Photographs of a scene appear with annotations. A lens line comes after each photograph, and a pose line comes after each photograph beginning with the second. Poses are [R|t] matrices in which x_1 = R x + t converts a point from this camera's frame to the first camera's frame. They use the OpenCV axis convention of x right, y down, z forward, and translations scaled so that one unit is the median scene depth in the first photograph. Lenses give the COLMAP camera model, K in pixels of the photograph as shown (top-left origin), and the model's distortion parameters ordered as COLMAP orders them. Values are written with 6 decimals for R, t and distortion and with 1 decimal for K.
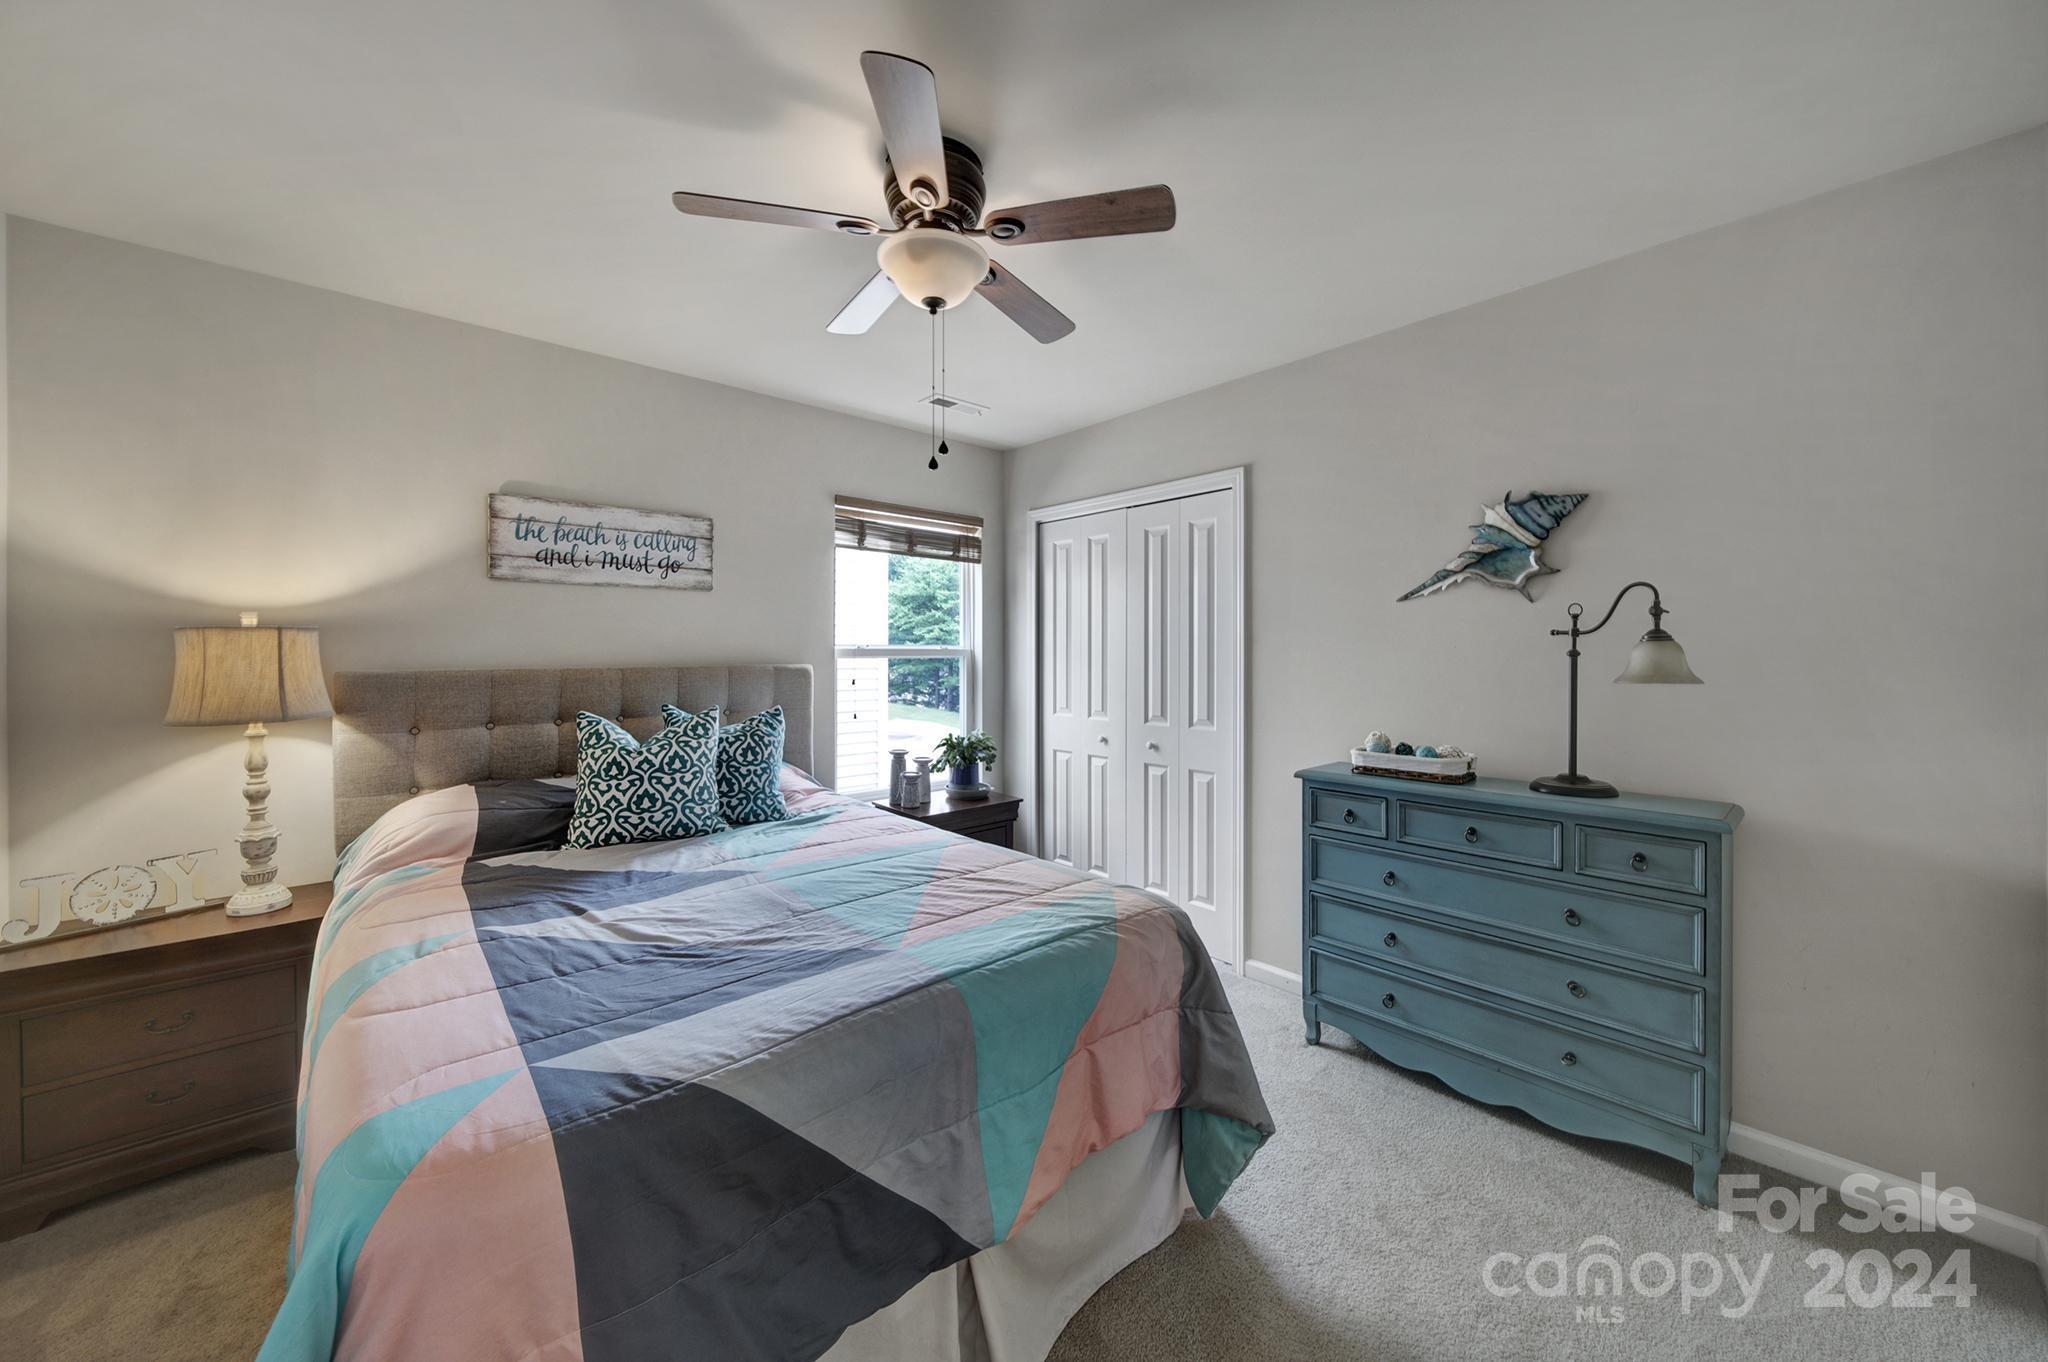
lens RADIAL K [[719.6, 0, 1019.2], [0, 719.6, 677.3], [0, 0, 1]] dist [0.000414, -0.001436]
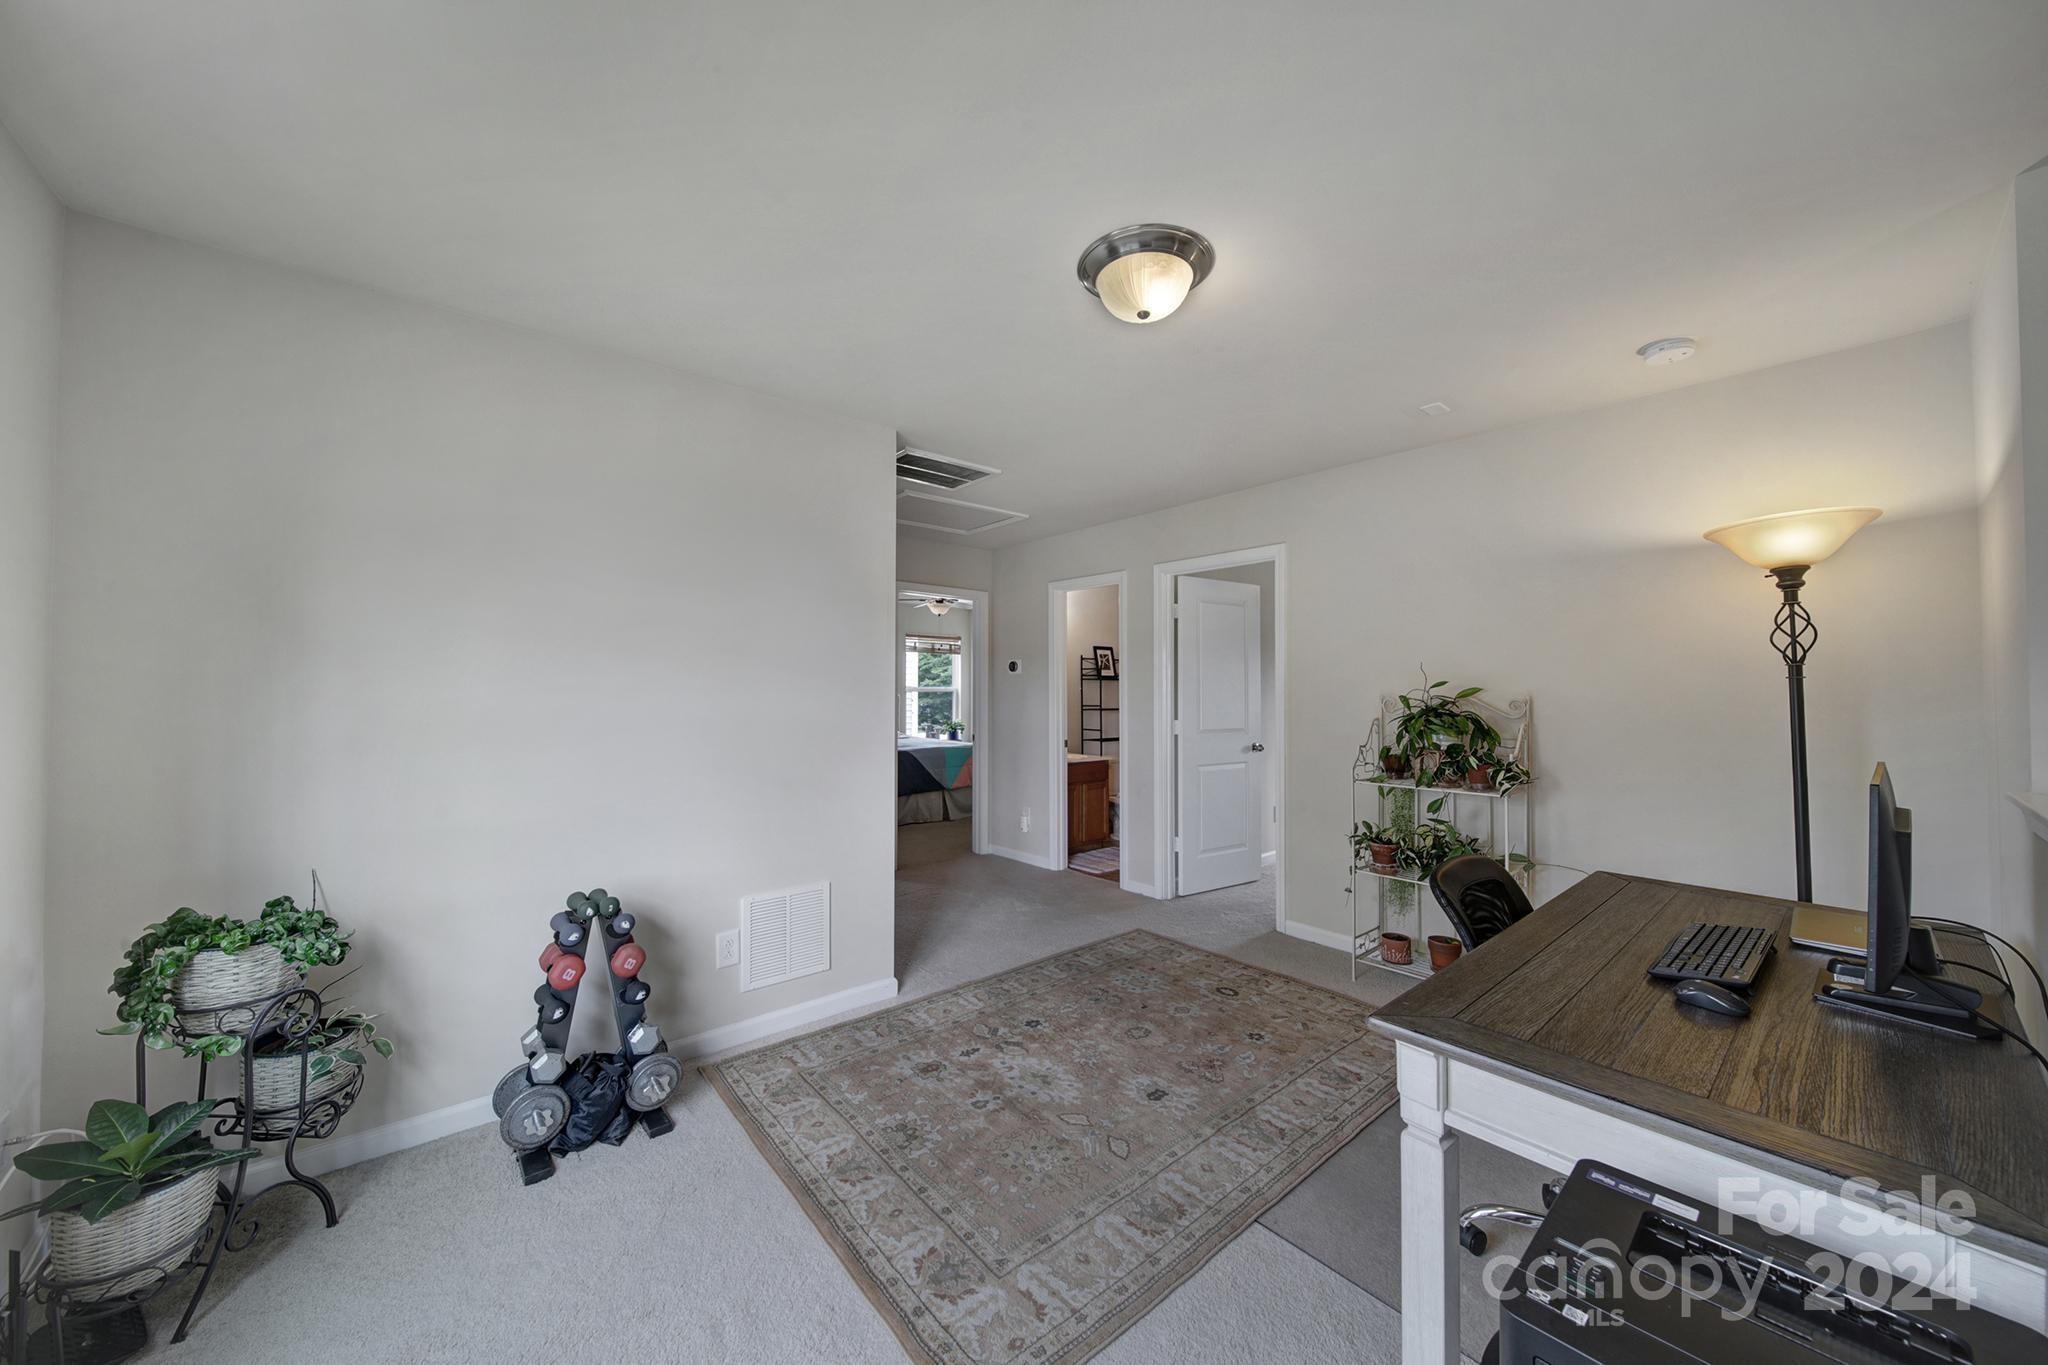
lens RADIAL K [[719.6, 0, 1019.2], [0, 719.6, 678.8], [0, 0, 1]] dist [0.000414, -0.001436]
pose [[0.999720, -0.004575, -0.023216, 0.078021], [0.003515, 0.998958, -0.045504, 0.016528], [0.023400, 0.045410, 0.998694, -0.558050]]
